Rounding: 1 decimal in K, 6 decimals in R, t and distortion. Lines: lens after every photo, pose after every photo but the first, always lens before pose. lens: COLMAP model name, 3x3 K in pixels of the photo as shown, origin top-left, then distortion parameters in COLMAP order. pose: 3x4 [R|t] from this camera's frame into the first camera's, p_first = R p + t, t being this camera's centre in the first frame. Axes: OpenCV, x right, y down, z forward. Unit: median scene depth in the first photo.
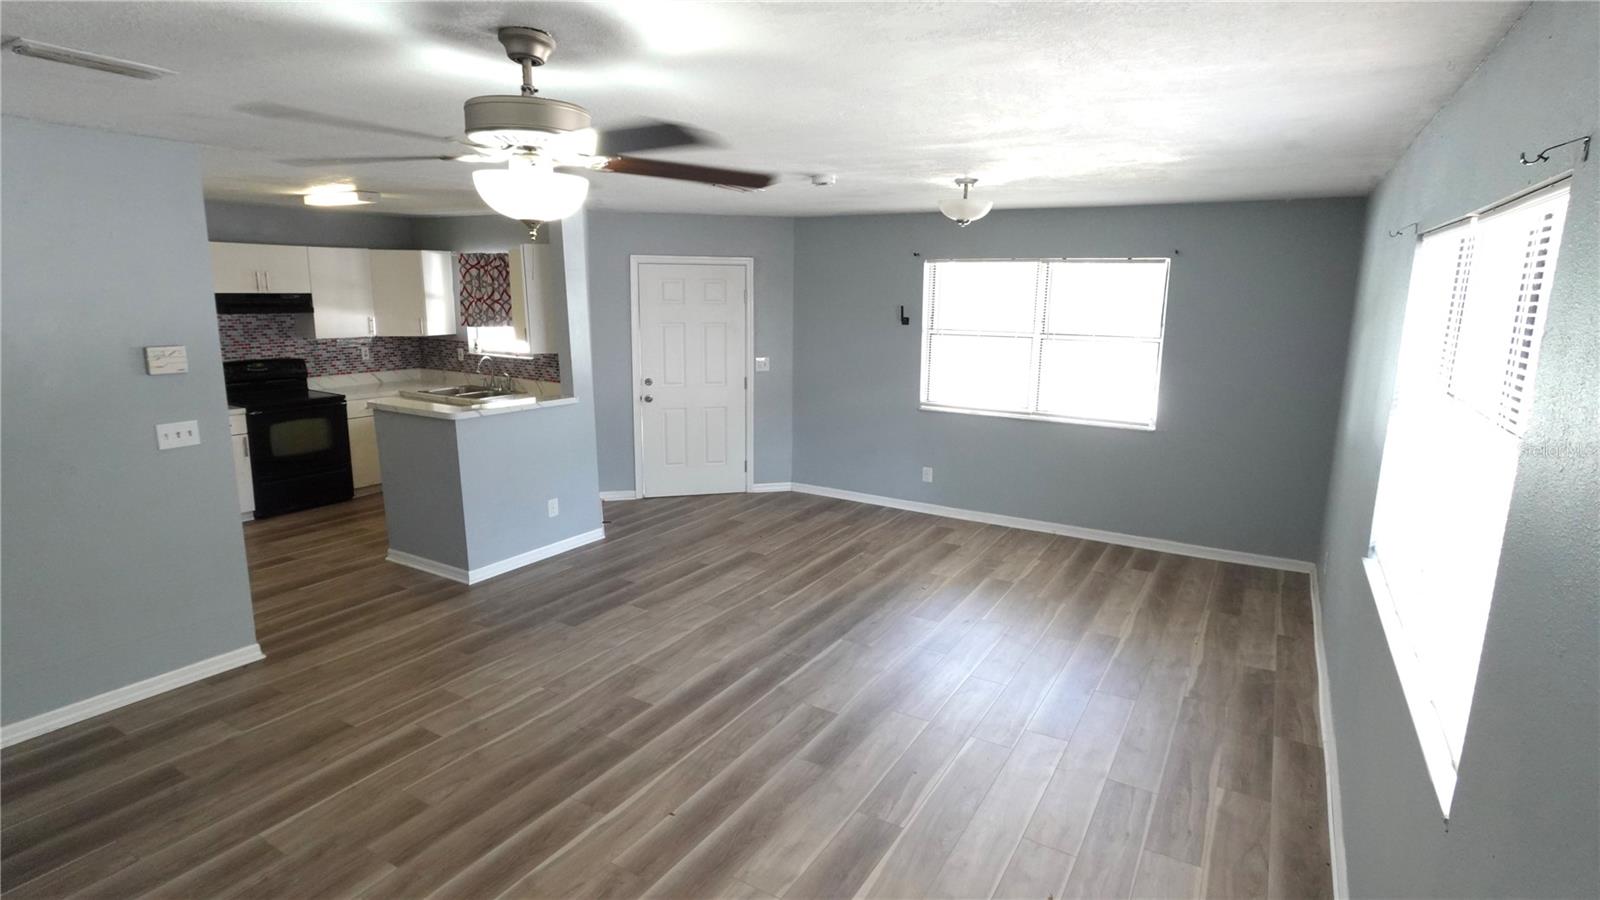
lens RADIAL K [[805.9, 0, 801.2], [0, 805.9, 445.5], [0, 0, 1]] dist [-0.003819, -0.000974]
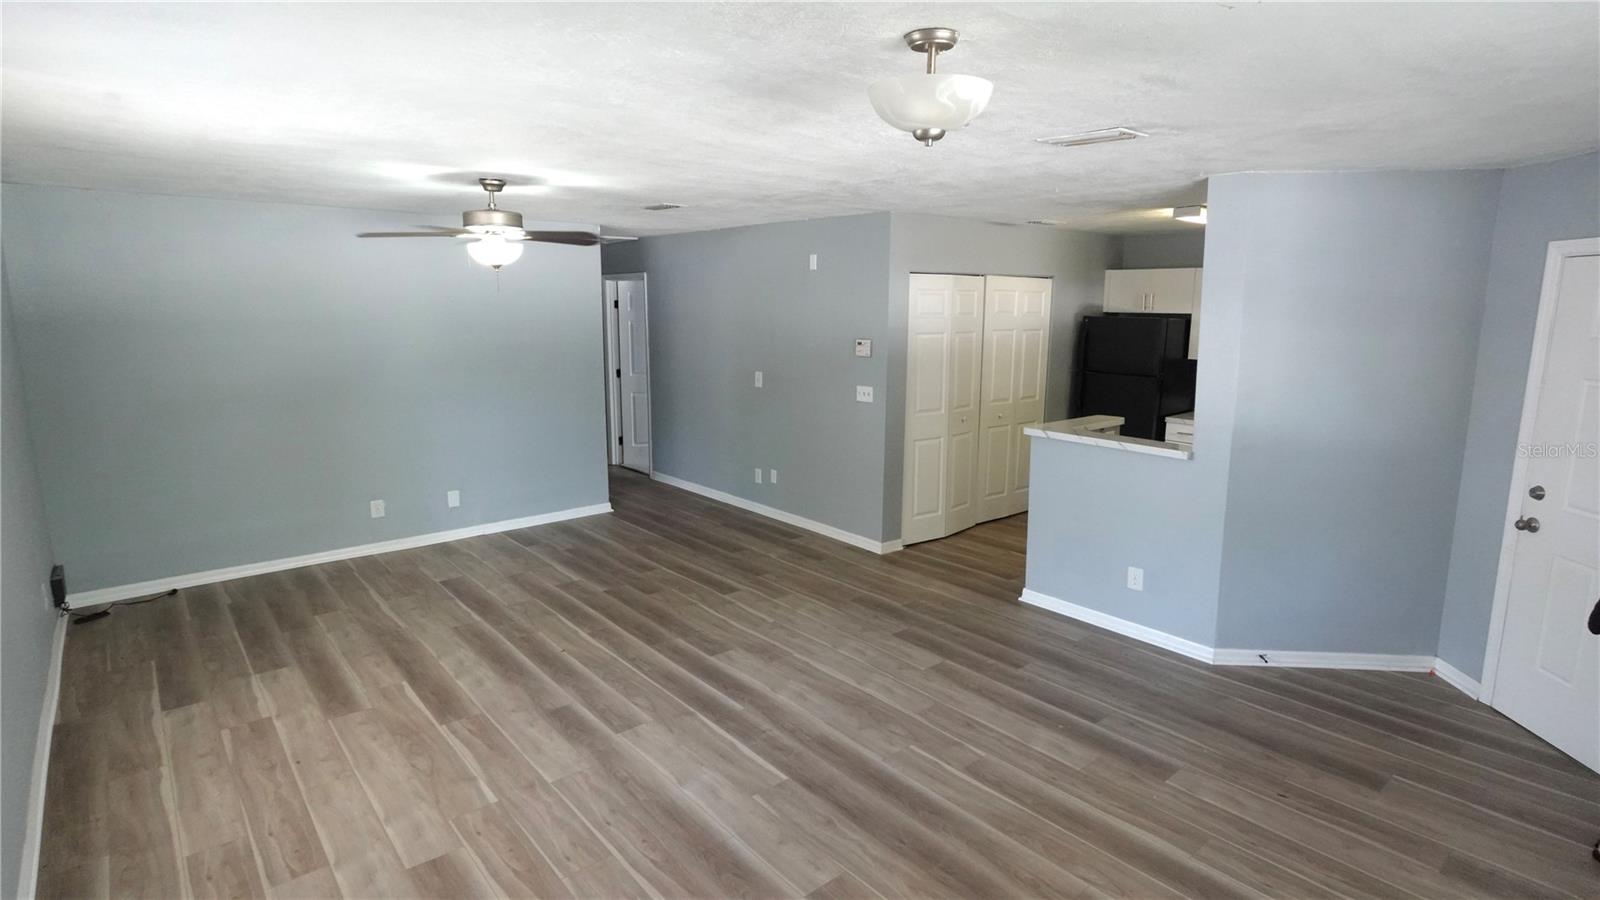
lens RADIAL K [[805.9, 0, 801.2], [0, 805.9, 445.5], [0, 0, 1]] dist [-0.003819, -0.000974]
pose [[-0.321396, 0.150185, -0.934960, 0.498349], [-0.192733, 0.956302, 0.219865, -0.152476], [0.927124, 0.250862, -0.278406, 0.836056]]
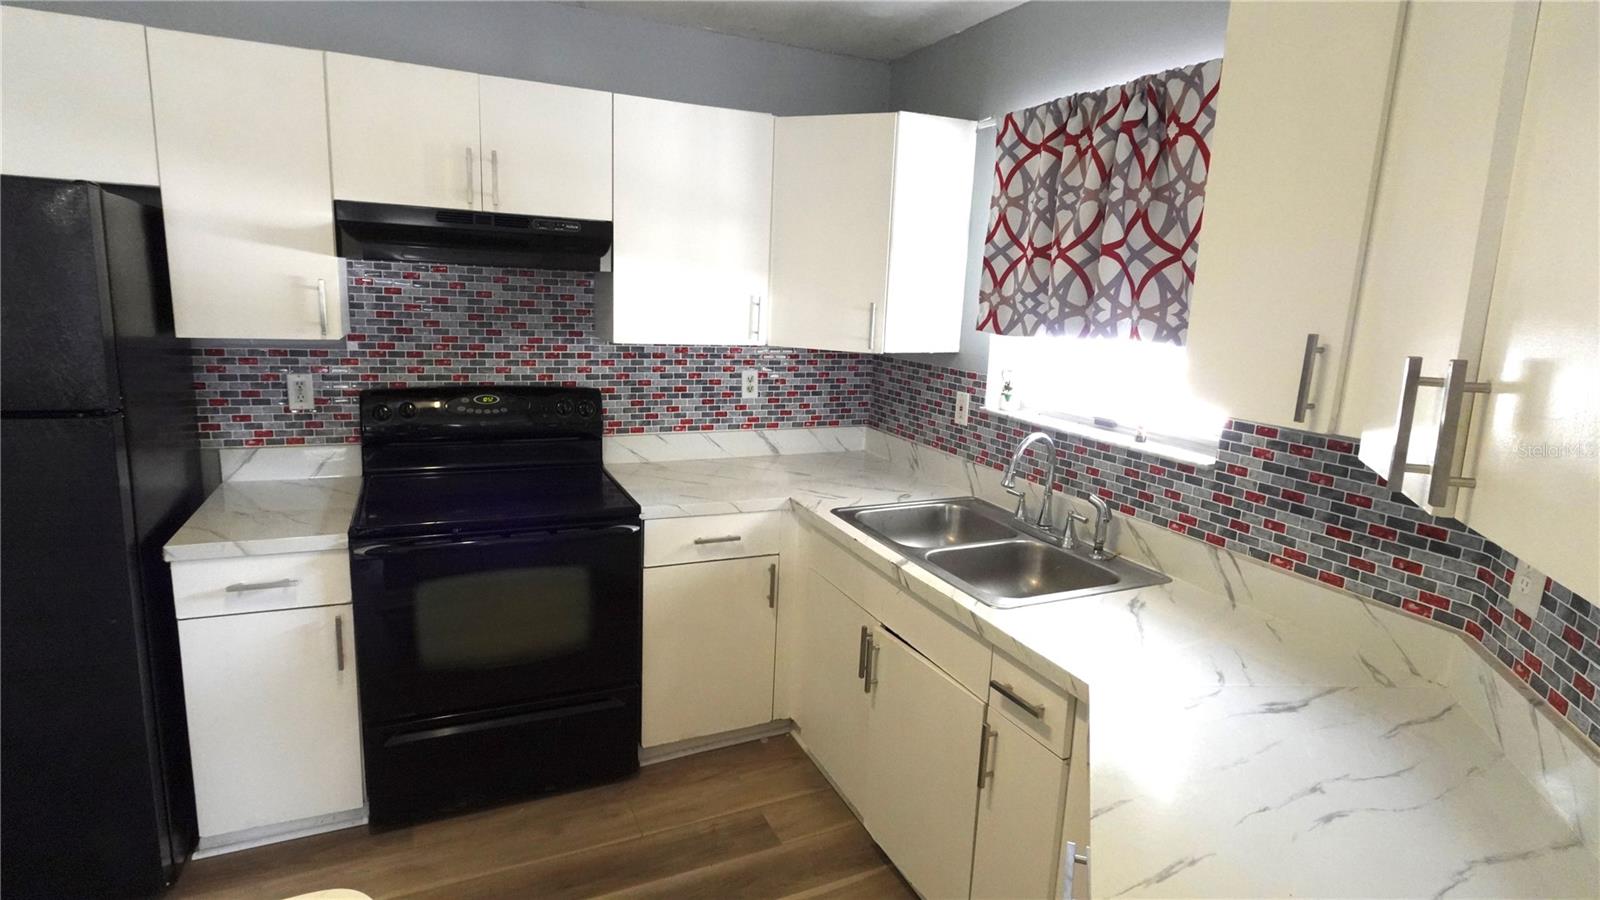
lens RADIAL K [[805.9, 0, 801.2], [0, 805.9, 445.5], [0, 0, 1]] dist [-0.003819, -0.000974]
pose [[0.828395, 0.128039, -0.545314, -0.306367], [-0.140185, 0.989934, 0.019478, -0.101594], [0.542319, 0.060310, 0.838005, 0.711679]]
